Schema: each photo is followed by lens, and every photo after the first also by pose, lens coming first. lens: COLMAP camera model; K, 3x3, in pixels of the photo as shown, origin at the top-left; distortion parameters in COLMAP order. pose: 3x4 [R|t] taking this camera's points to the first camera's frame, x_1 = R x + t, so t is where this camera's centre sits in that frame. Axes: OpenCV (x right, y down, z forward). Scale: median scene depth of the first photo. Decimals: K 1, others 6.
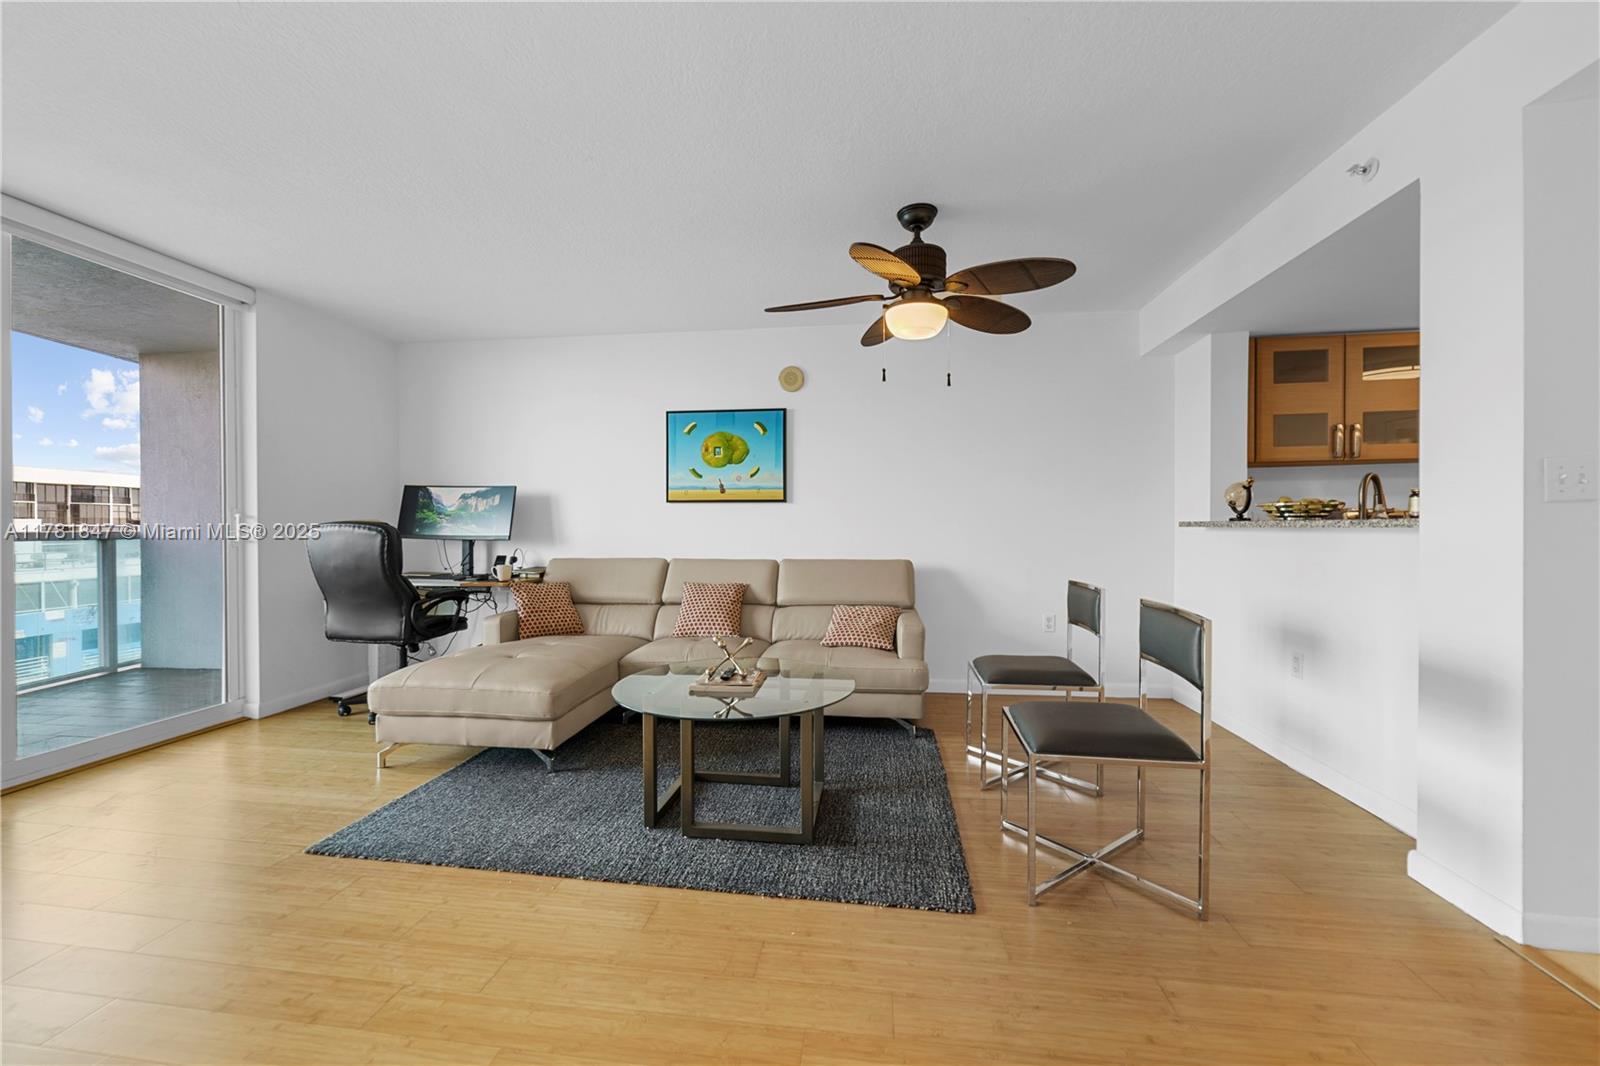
lens RADIAL K [[621.2, 0, 791.7], [0, 621.2, 537.5], [0, 0, 1]] dist [-0.002606, 0.000823]
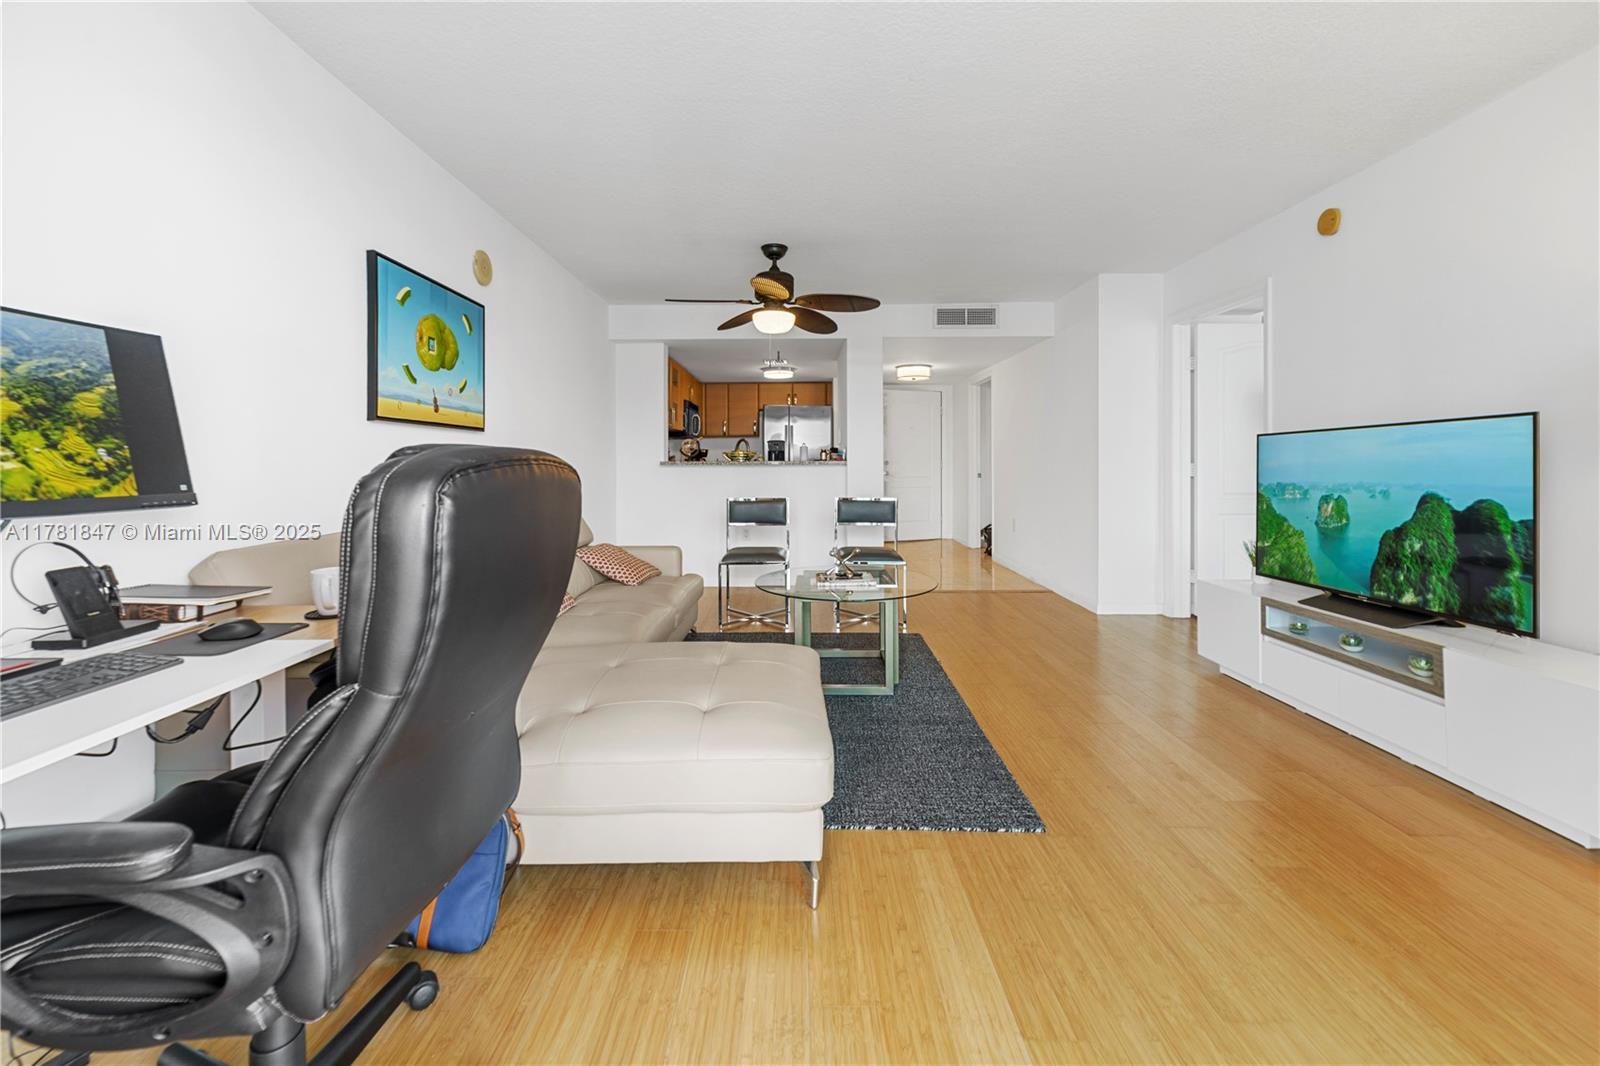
lens RADIAL K [[621.2, 0, 808.2], [0, 621.2, 466.6], [0, 0, 1]] dist [-0.002606, 0.000823]
pose [[-0.128511, -0.009598, 0.991662, -0.804697], [0.020211, 0.999720, 0.012295, -0.015657], [-0.991502, 0.021622, -0.128281, 0.717248]]
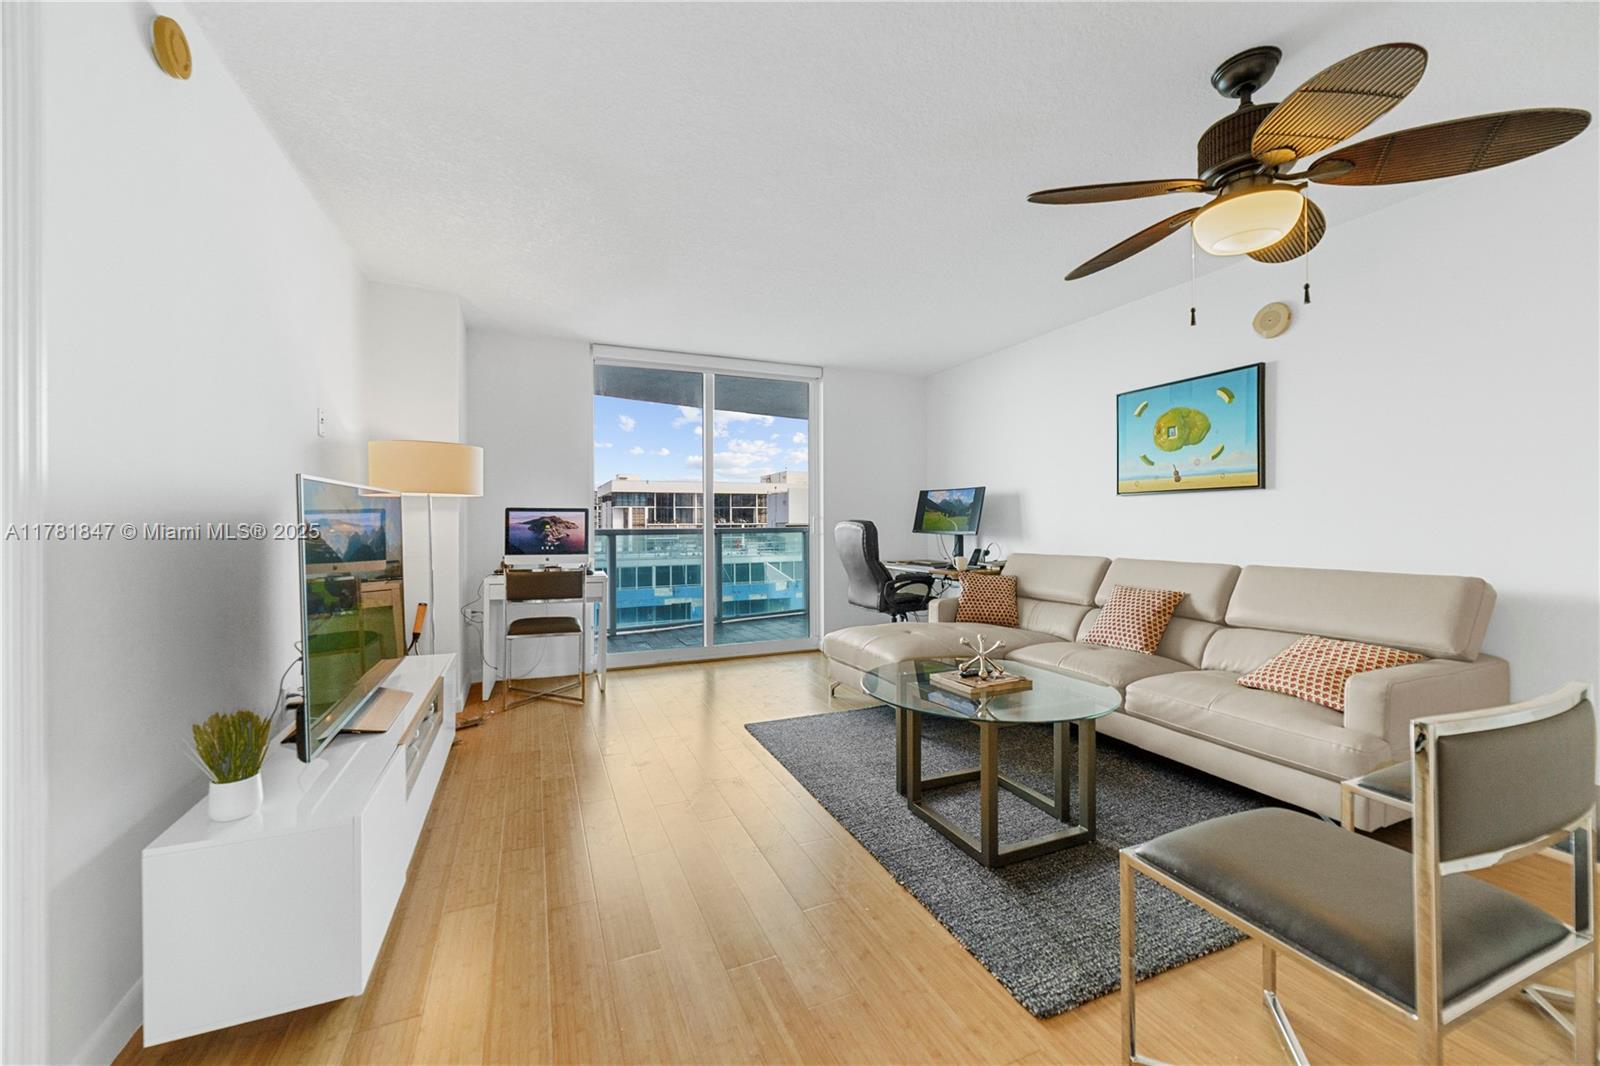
lens RADIAL K [[621.2, 0, 790.7], [0, 621.2, 526.8], [0, 0, 1]] dist [-0.002606, 0.000823]
pose [[0.510053, 0.001921, -0.860141, 0.342160], [-0.009641, 0.999947, -0.003484, -0.003462], [0.860089, 0.010070, 0.510044, 0.138955]]
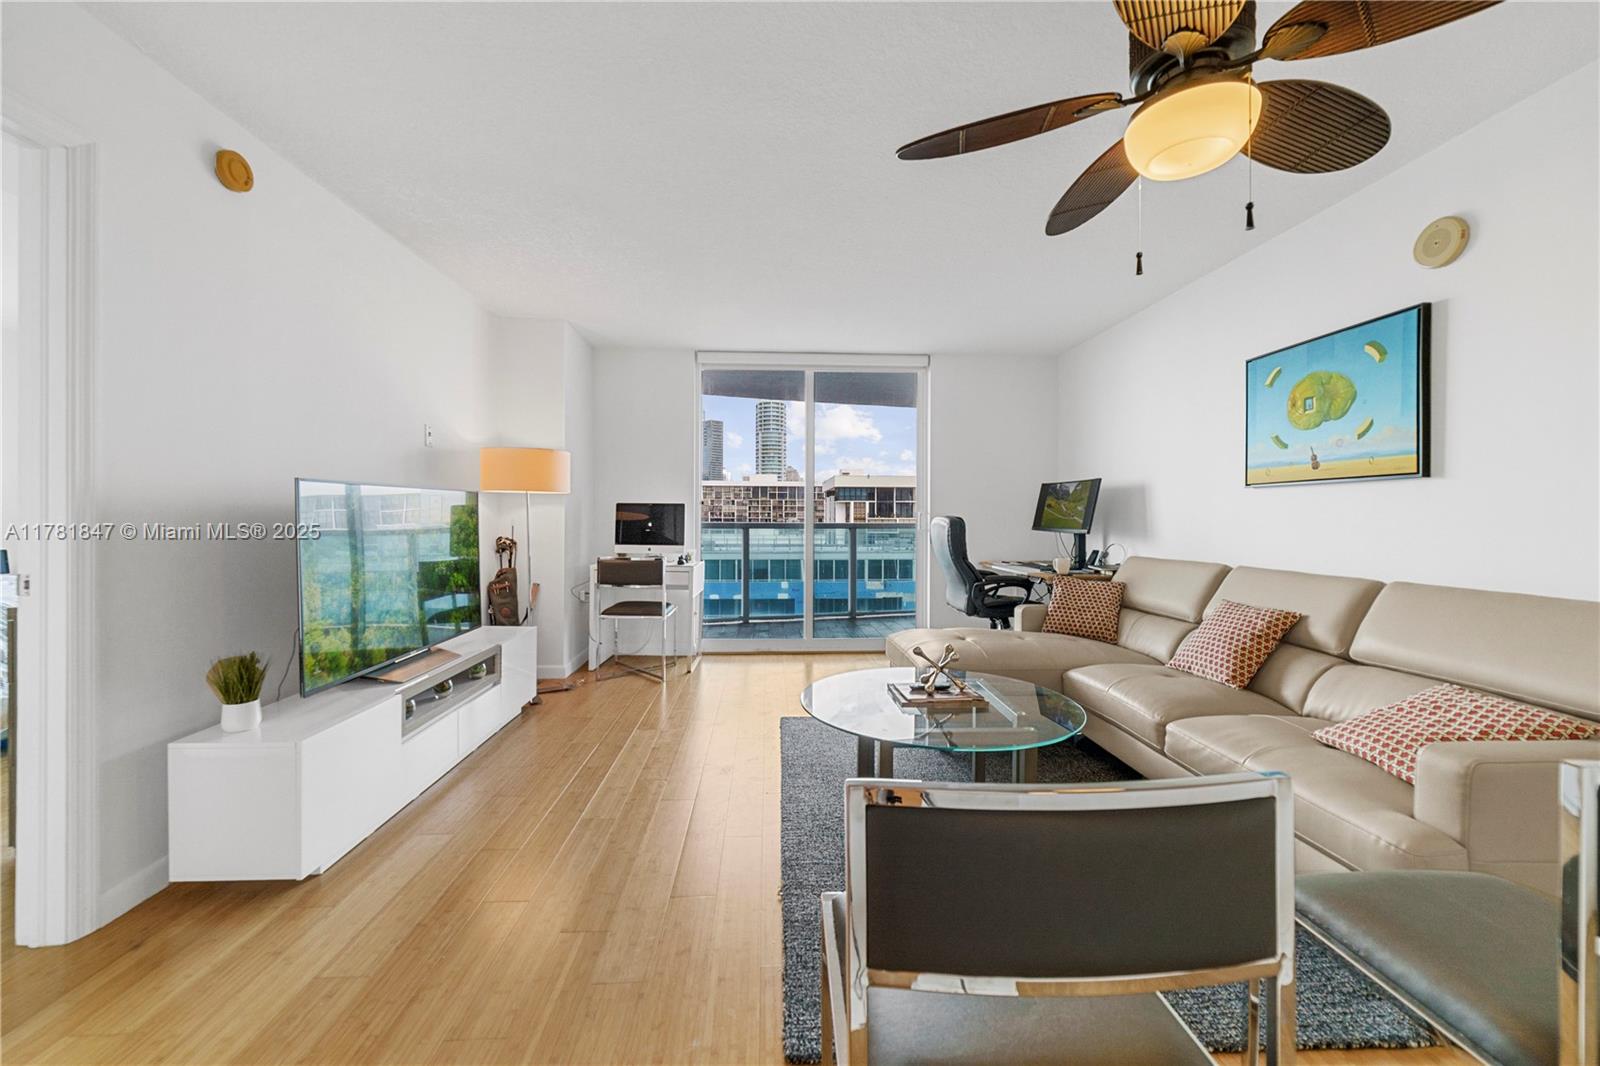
lens RADIAL K [[621.2, 0, 790.0], [0, 621.2, 521.5], [0, 0, 1]] dist [-0.002606, 0.000823]
pose [[0.177198, 0.006057, -0.984157, 0.423564], [-0.019851, 0.999800, 0.002579, -0.008760], [0.983975, 0.019080, 0.177283, 0.367682]]
